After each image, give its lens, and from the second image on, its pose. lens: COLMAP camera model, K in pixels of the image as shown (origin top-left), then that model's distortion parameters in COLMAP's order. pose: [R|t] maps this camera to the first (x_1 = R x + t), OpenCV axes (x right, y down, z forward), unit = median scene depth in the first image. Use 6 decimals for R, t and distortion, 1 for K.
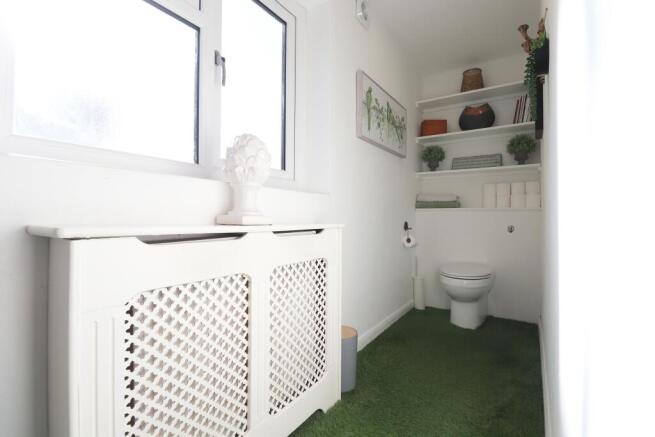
lens RADIAL K [[308.8, 0, 334.5], [0, 308.8, 214.1], [0, 0, 1]] dist [0.001046, -0.010905]
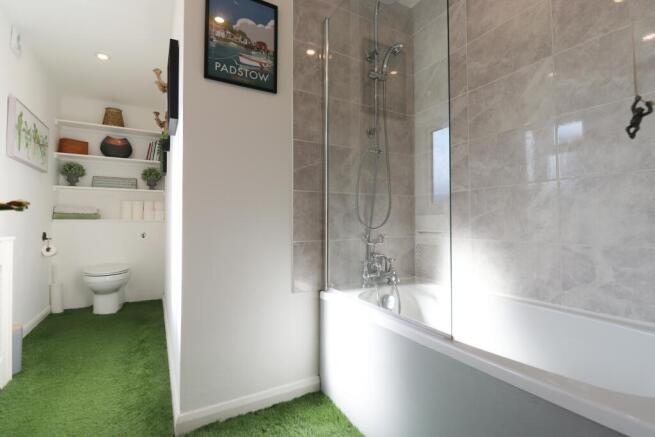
lens RADIAL K [[308.8, 0, 334.5], [0, 308.8, 214.1], [0, 0, 1]] dist [0.001046, -0.010905]
pose [[0.456228, 0.019057, 0.889659, -0.266228], [-0.001725, 0.999788, -0.020532, -0.019138], [-0.889861, 0.007833, 0.456164, -0.388867]]
